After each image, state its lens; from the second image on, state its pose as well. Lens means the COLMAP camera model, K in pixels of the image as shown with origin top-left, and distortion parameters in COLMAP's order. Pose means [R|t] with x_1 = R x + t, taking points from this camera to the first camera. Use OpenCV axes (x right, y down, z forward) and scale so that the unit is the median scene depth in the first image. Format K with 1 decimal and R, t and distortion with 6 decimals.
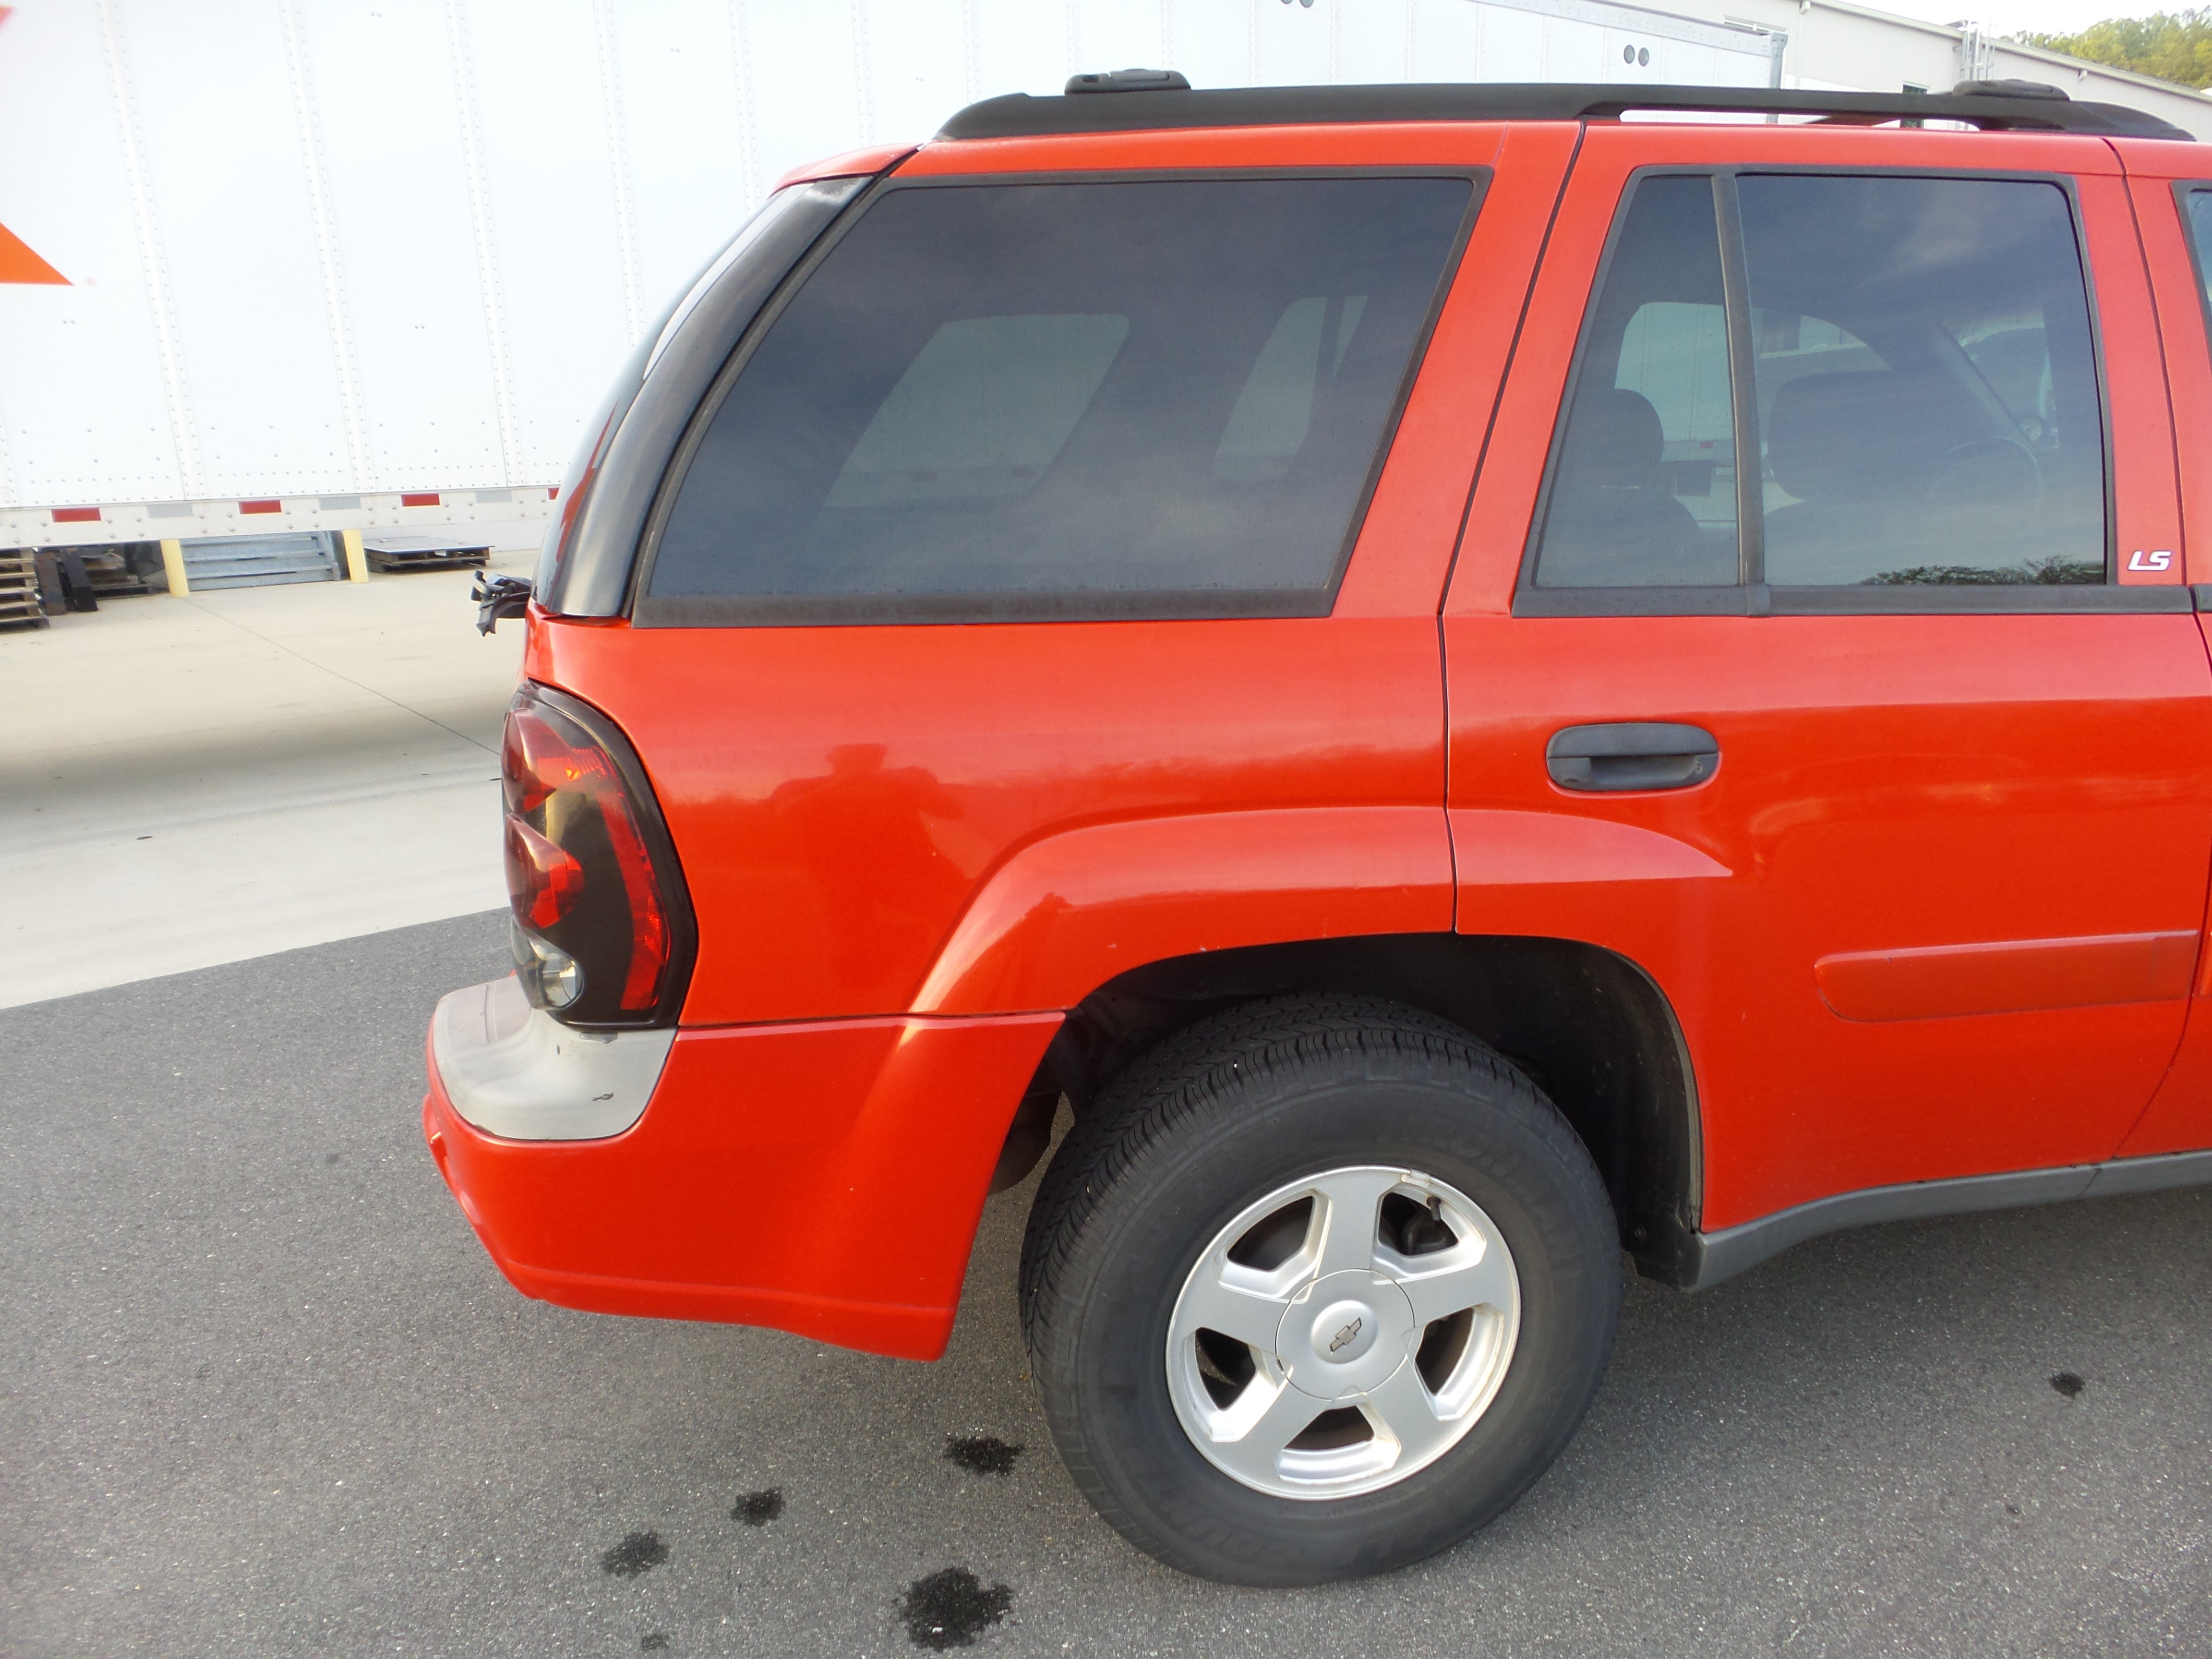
lens RADIAL K [[1550.4, 0, 1106.0], [0, 1550.4, 829.5], [0, 0, 1]] dist [0.002713, 0.001947]
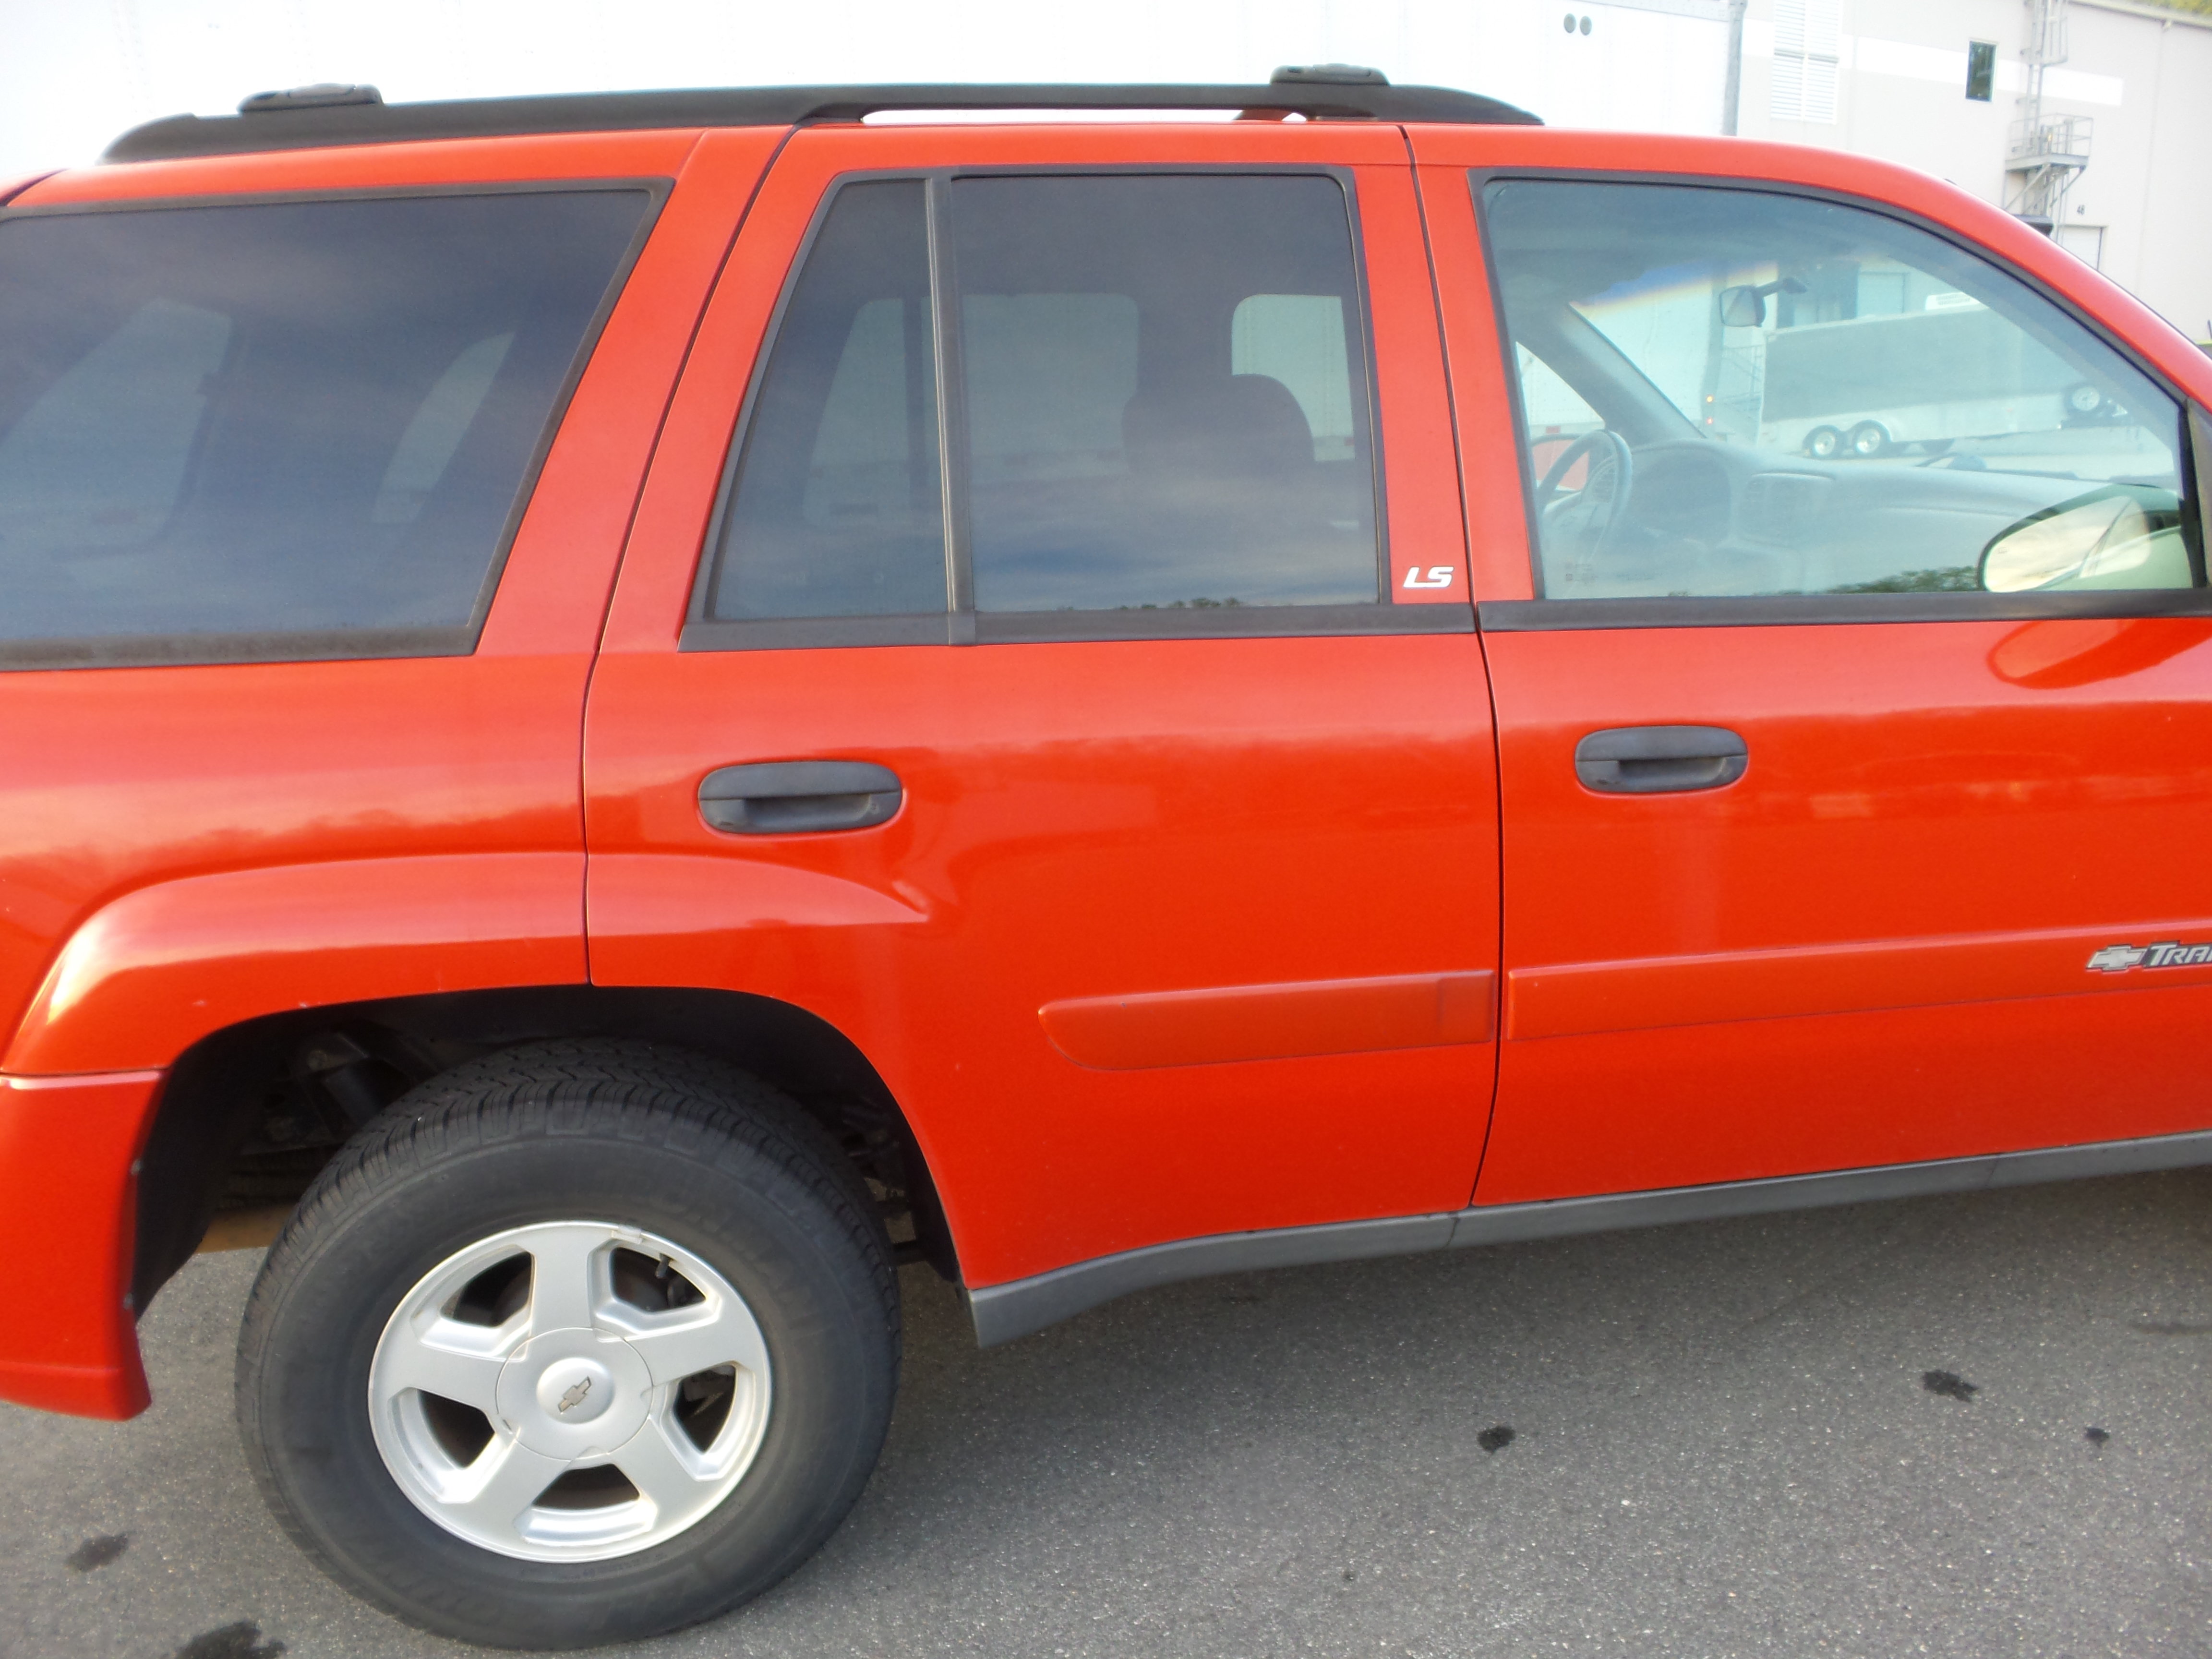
lens RADIAL K [[1548.5, 0, 1106.0], [0, 1548.5, 829.5], [0, 0, 1]] dist [-0.002364, 0.004160]
pose [[0.998692, -0.007555, -0.050564, 0.533561], [0.008046, 0.999922, 0.009523, -0.032115], [0.050488, -0.009918, 0.998675, 0.057218]]
